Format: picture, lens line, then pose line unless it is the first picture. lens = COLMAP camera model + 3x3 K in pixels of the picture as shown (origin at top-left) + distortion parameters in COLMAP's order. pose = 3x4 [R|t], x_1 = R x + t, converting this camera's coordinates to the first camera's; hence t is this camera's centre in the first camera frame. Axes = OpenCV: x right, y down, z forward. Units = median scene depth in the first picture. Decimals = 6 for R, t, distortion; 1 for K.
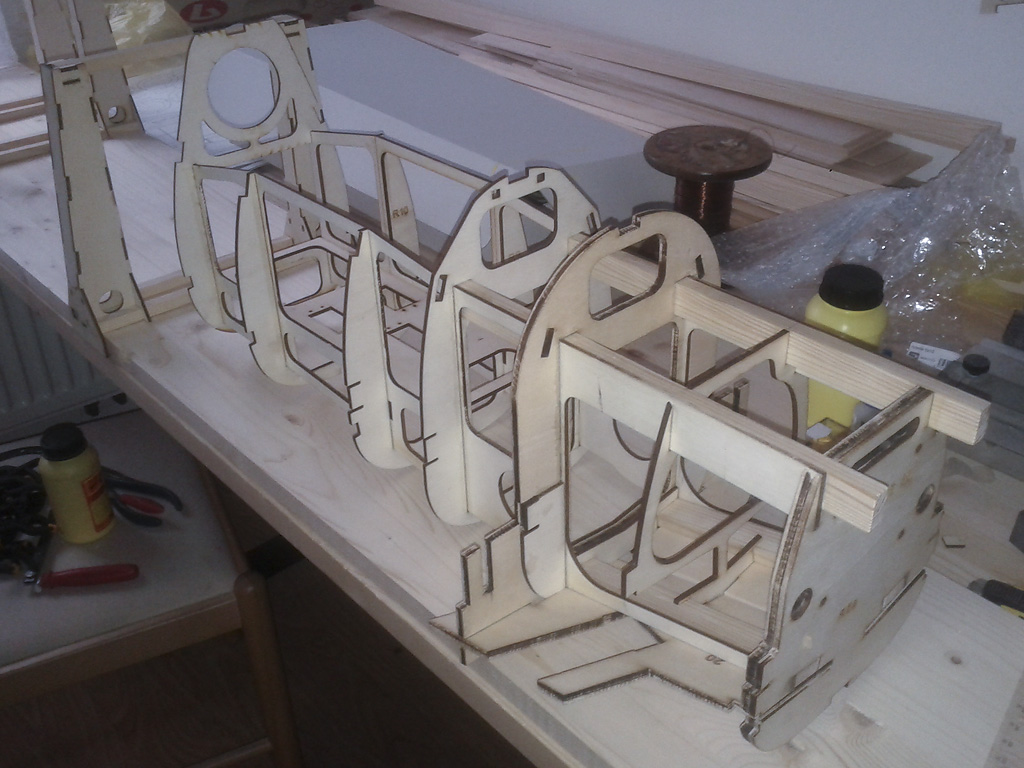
lens RADIAL K [[966.9, 0, 512.0], [0, 966.9, 384.0], [0, 0, 1]] dist [0.104055, -0.000236]
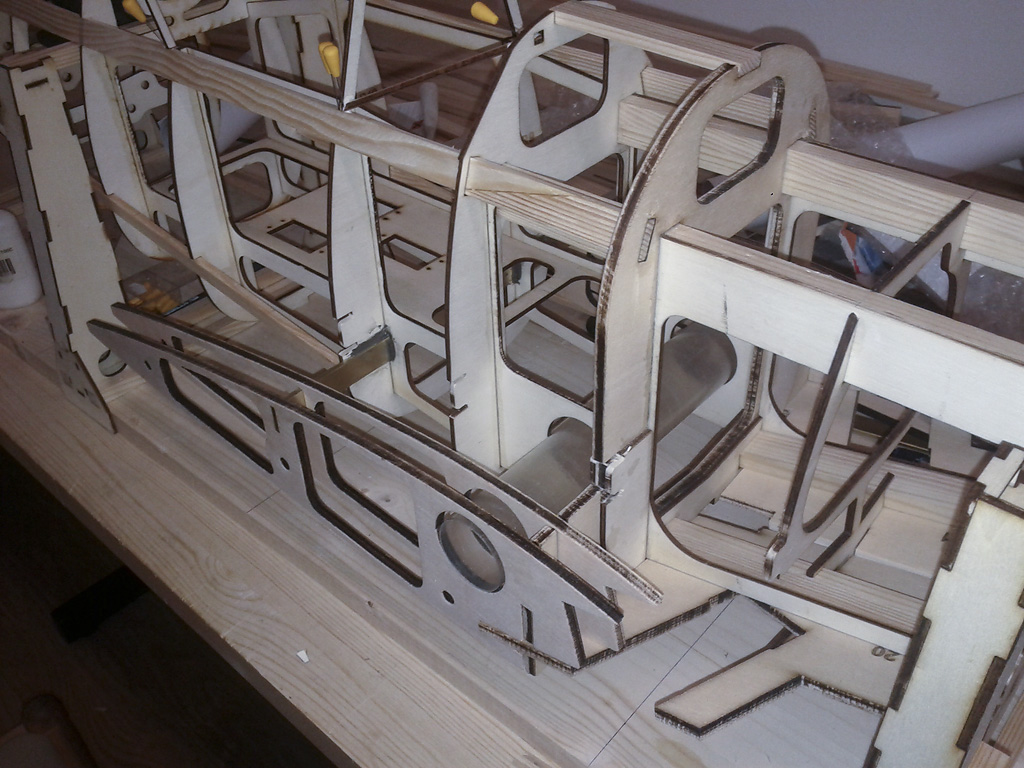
lens RADIAL K [[973.8, 0, 507.1], [0, 973.8, 353.8], [0, 0, 1]] dist [0.006264, -0.002143]
pose [[0.995438, -0.074500, 0.059614, -0.099120], [0.070802, 0.995567, 0.061917, -0.010444], [-0.063963, -0.057414, 0.996299, 0.274903]]
